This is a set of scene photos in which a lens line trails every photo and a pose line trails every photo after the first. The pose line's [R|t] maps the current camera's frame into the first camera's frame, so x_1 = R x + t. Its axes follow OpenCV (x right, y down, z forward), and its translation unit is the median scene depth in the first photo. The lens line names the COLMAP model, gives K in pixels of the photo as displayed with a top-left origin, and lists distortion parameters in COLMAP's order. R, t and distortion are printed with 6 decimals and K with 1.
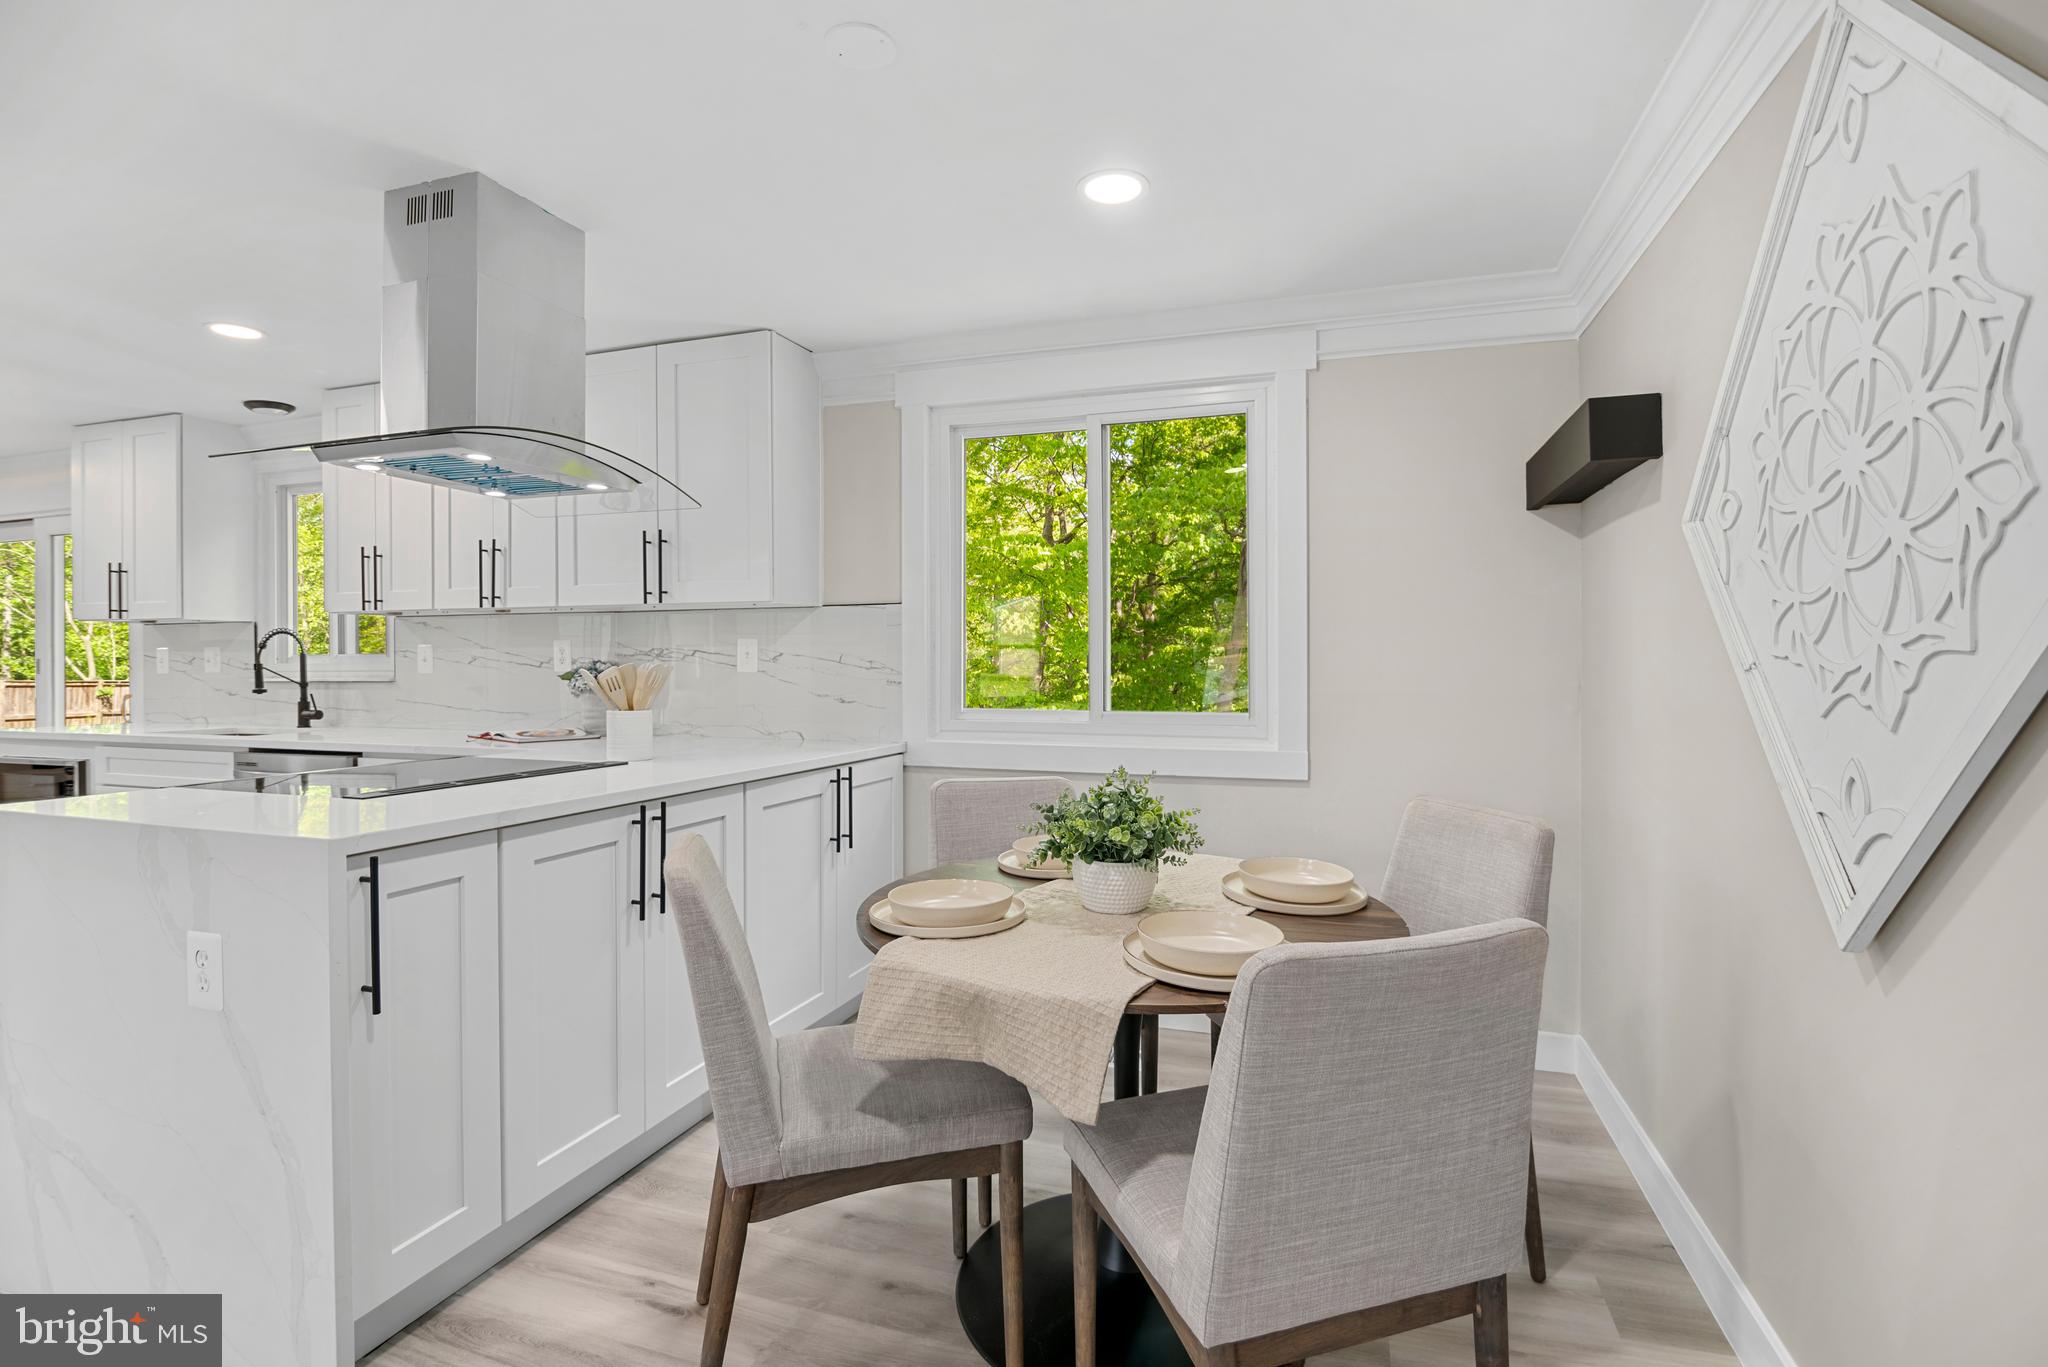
lens RADIAL K [[970.8, 0, 1042.5], [0, 970.8, 658.9], [0, 0, 1]] dist [-0.013154, 0.000548]
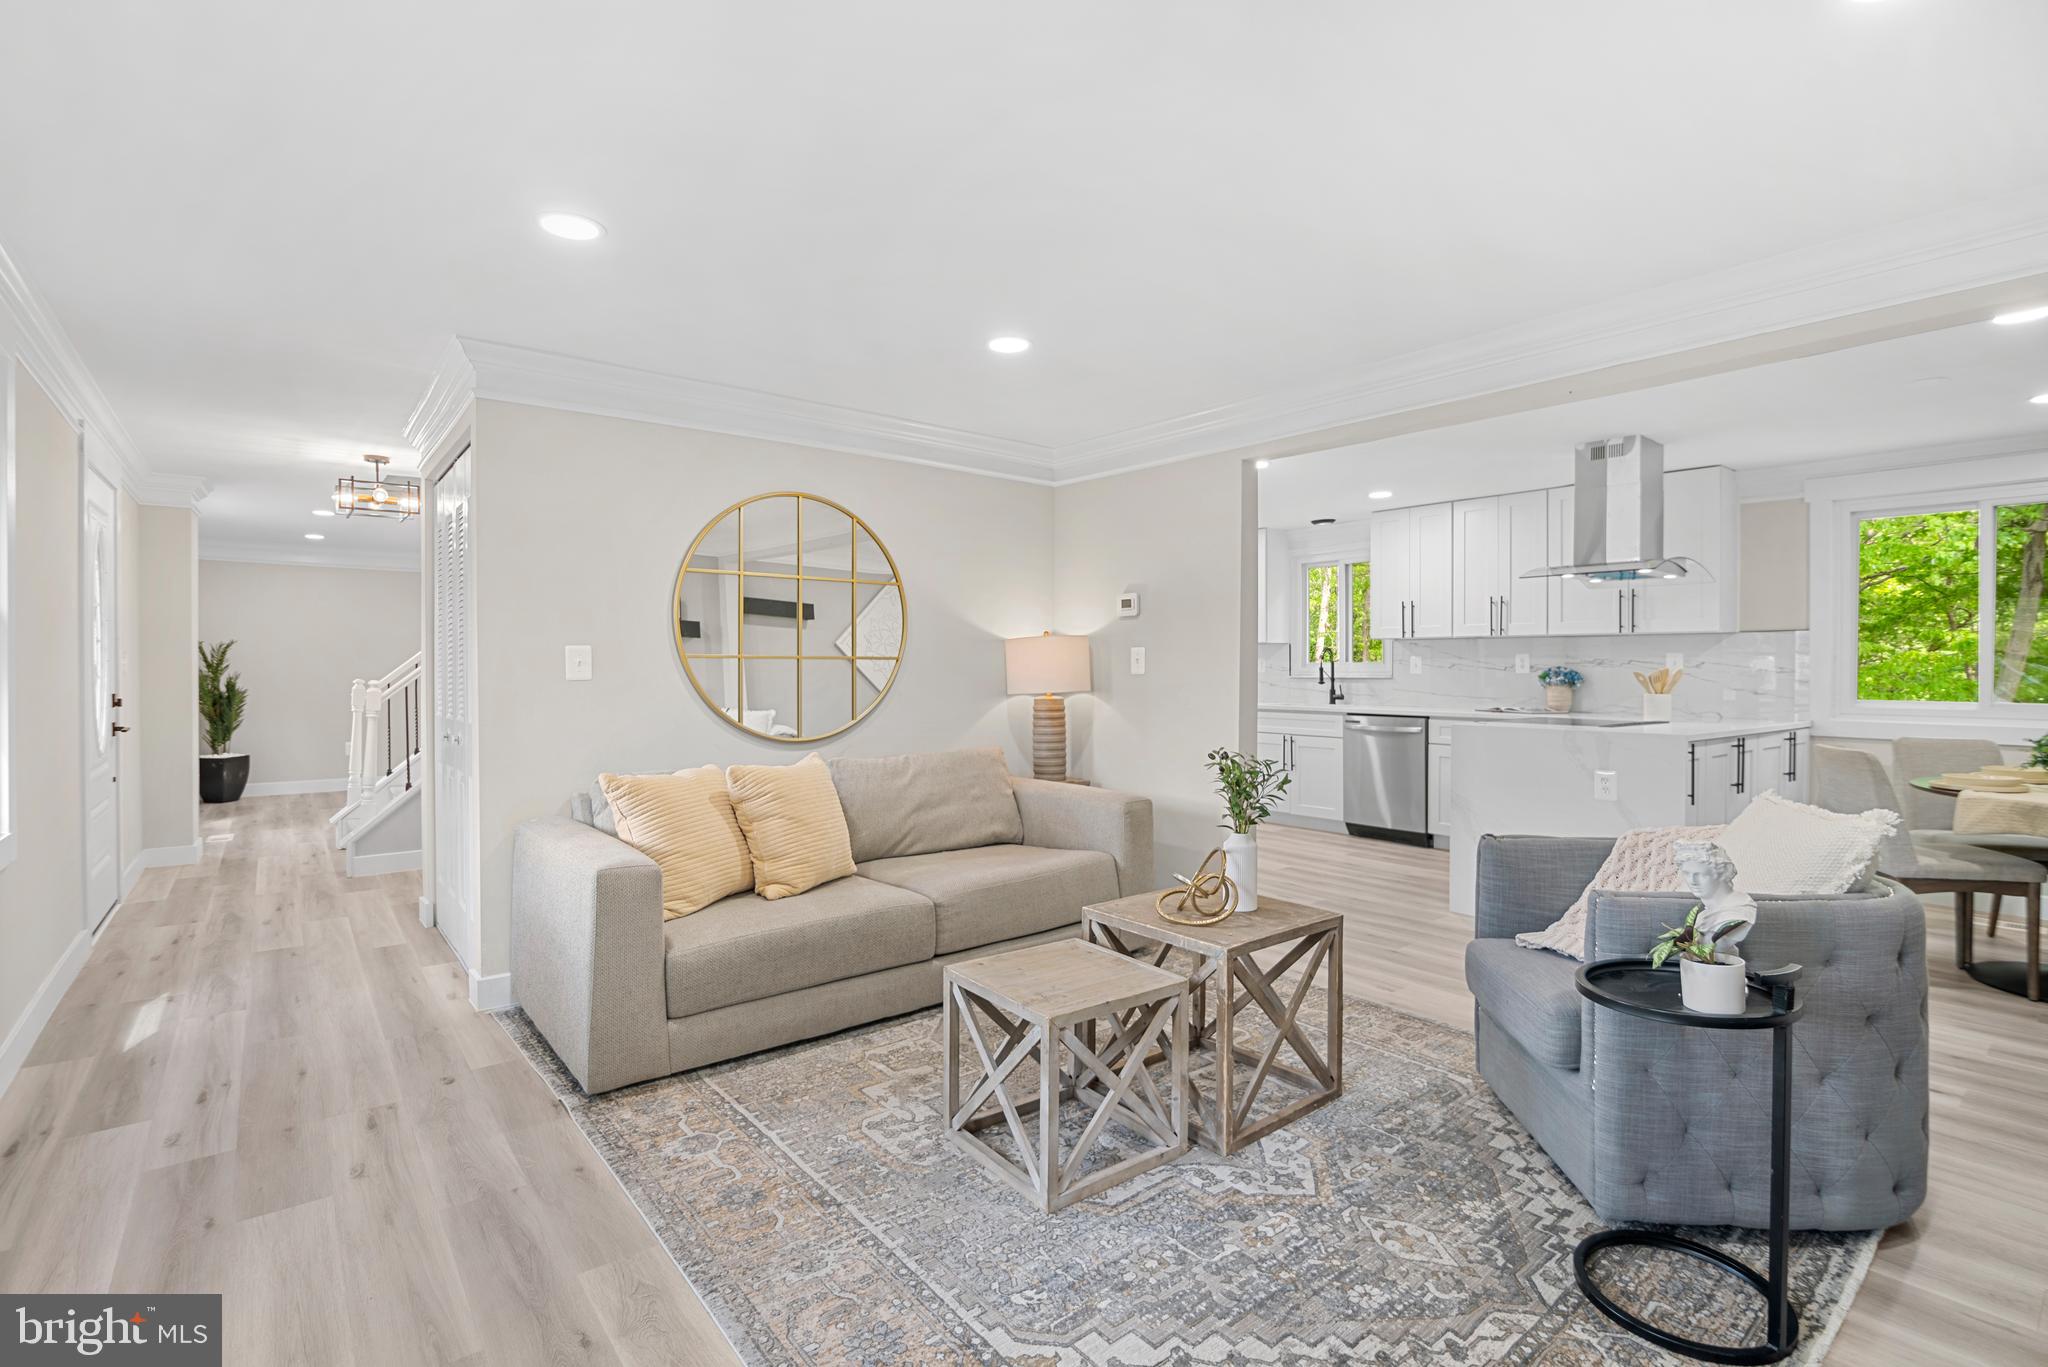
lens RADIAL K [[970.8, 0, 1042.5], [0, 970.8, 658.9], [0, 0, 1]] dist [-0.013154, 0.000548]
pose [[0.842388, -0.000288, -0.538871, -0.356716], [-0.002969, 0.999982, -0.005176, 0.000013], [0.538863, 0.005959, 0.842372, -0.965229]]
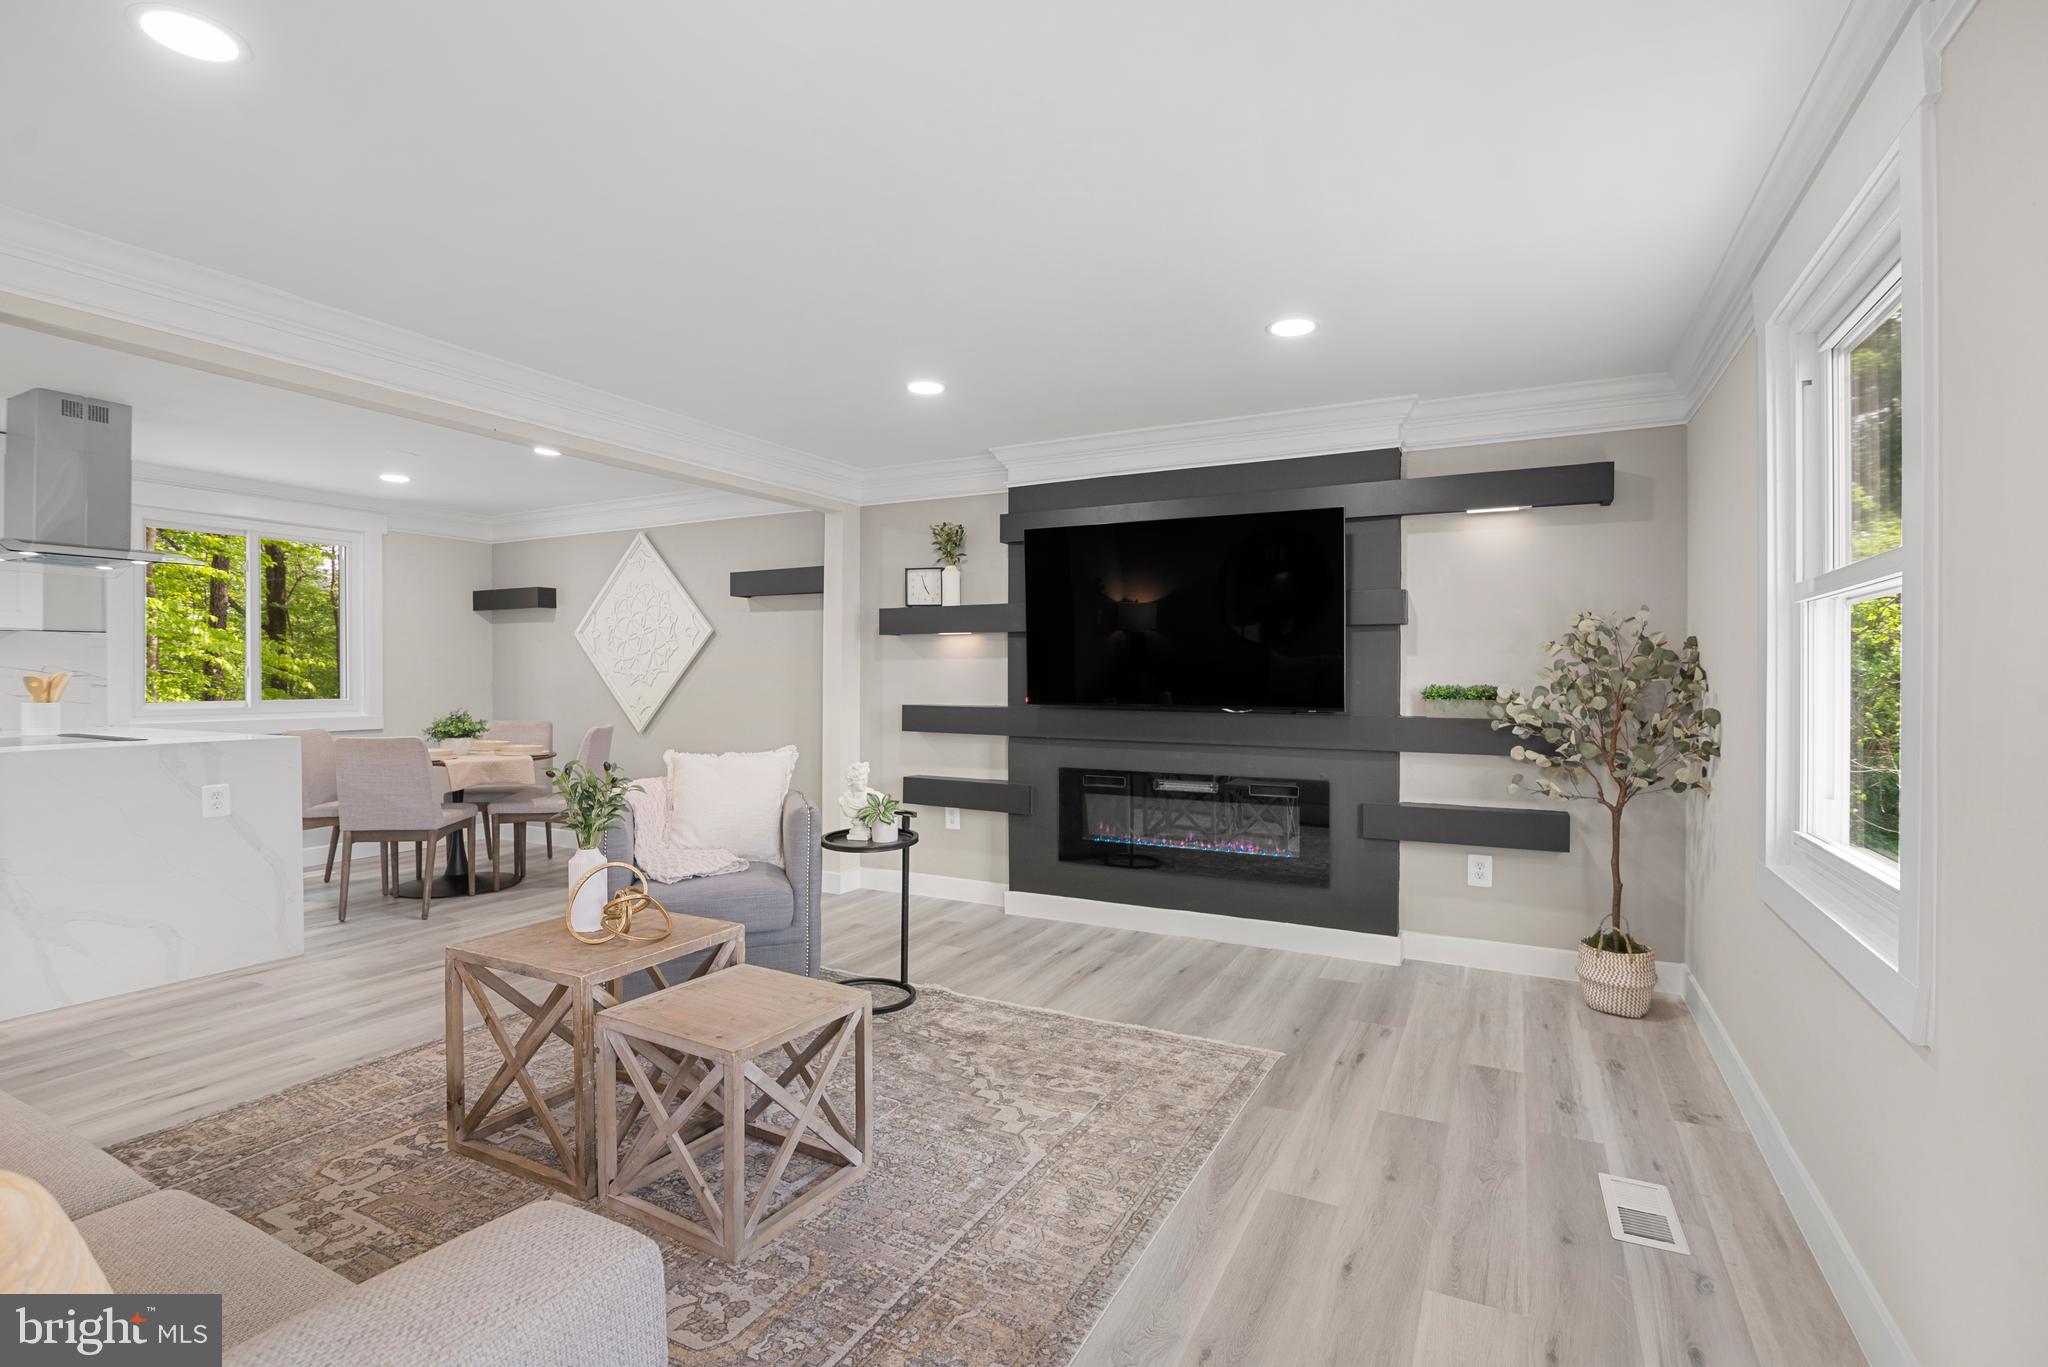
lens RADIAL K [[970.8, 0, 1042.5], [0, 970.8, 658.9], [0, 0, 1]] dist [-0.013154, 0.000548]
pose [[0.156474, 0.021933, 0.987439, -1.372398], [-0.004295, 0.999759, -0.021527, 0.008577], [-0.987673, -0.000872, 0.156530, -0.652945]]
